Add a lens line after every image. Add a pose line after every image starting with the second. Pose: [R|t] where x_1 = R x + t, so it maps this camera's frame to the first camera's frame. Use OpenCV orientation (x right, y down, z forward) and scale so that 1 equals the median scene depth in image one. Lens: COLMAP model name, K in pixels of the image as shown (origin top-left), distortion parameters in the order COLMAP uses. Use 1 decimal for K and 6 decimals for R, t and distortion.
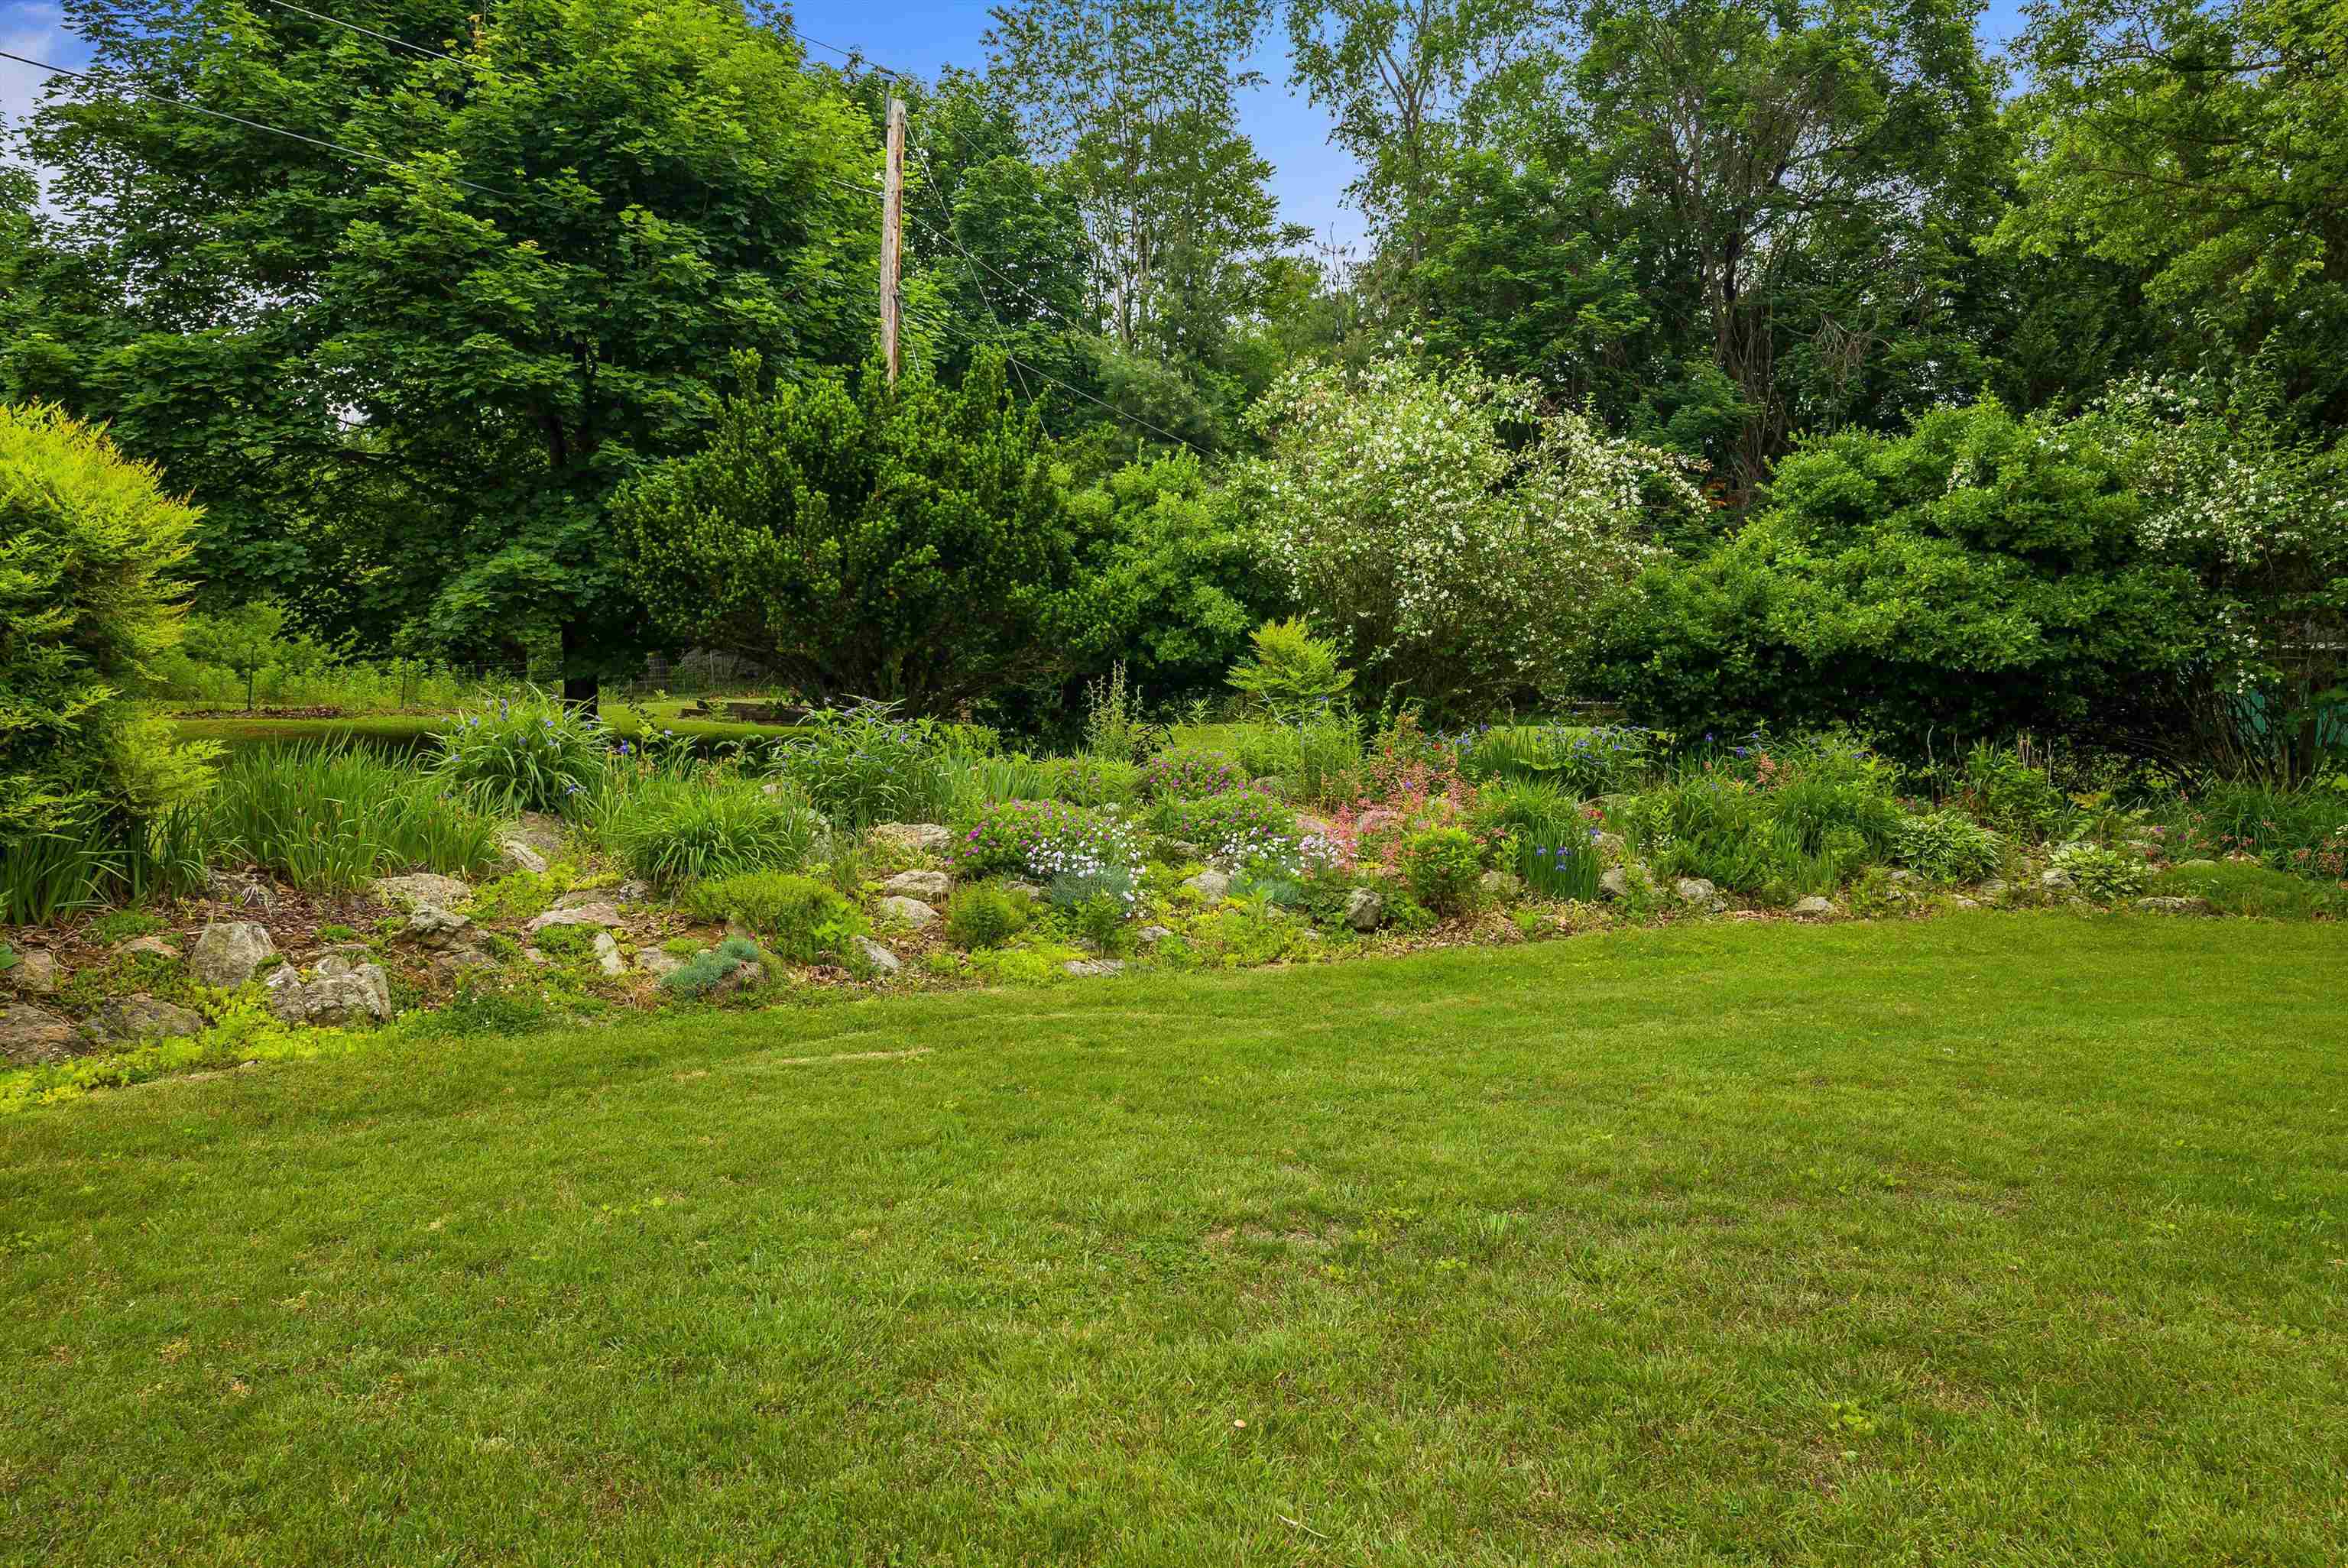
lens RADIAL K [[1549.9, 0, 1174.0], [0, 1549.9, 784.0], [0, 0, 1]] dist [0.019865, 0.000164]
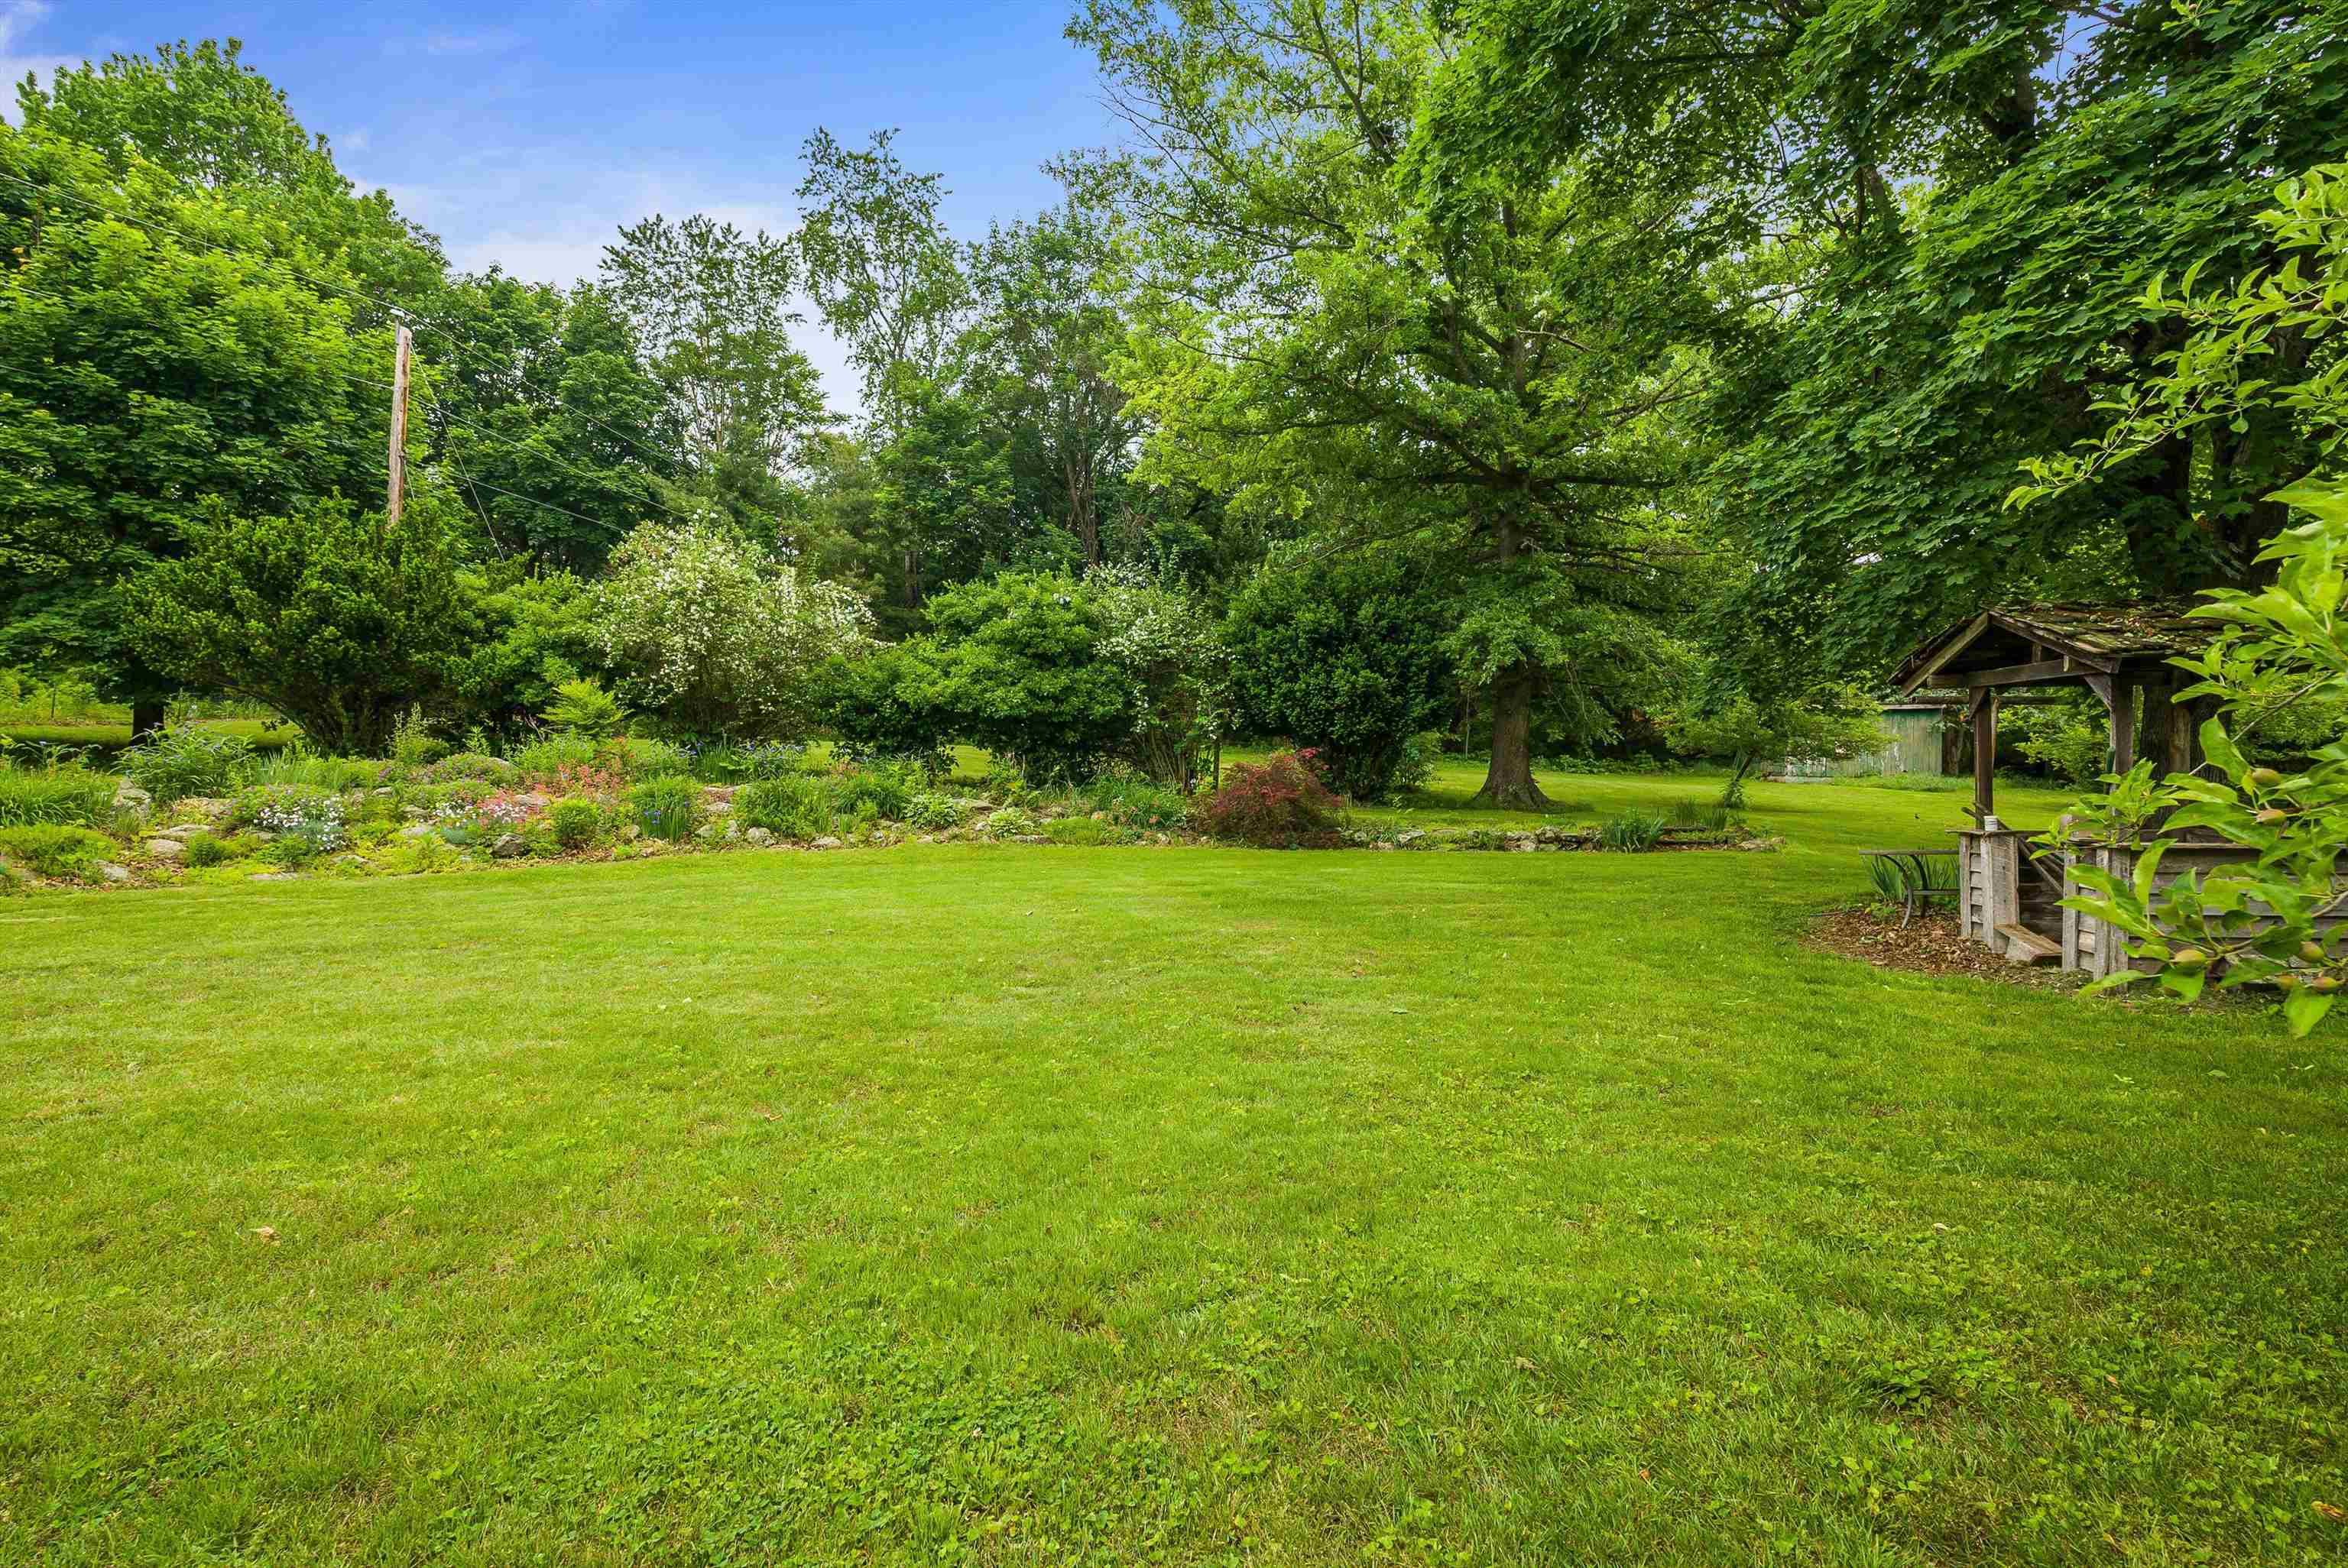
lens RADIAL K [[1060.6, 0, 1177.1], [0, 1060.6, 779.0], [0, 0, 1]] dist [-0.001033, -0.000353]
pose [[0.962072, 0.002321, 0.272785, 0.337529], [-0.001244, 0.999991, -0.004121, 0.005304], [-0.272792, 0.003625, 0.962066, -0.251208]]
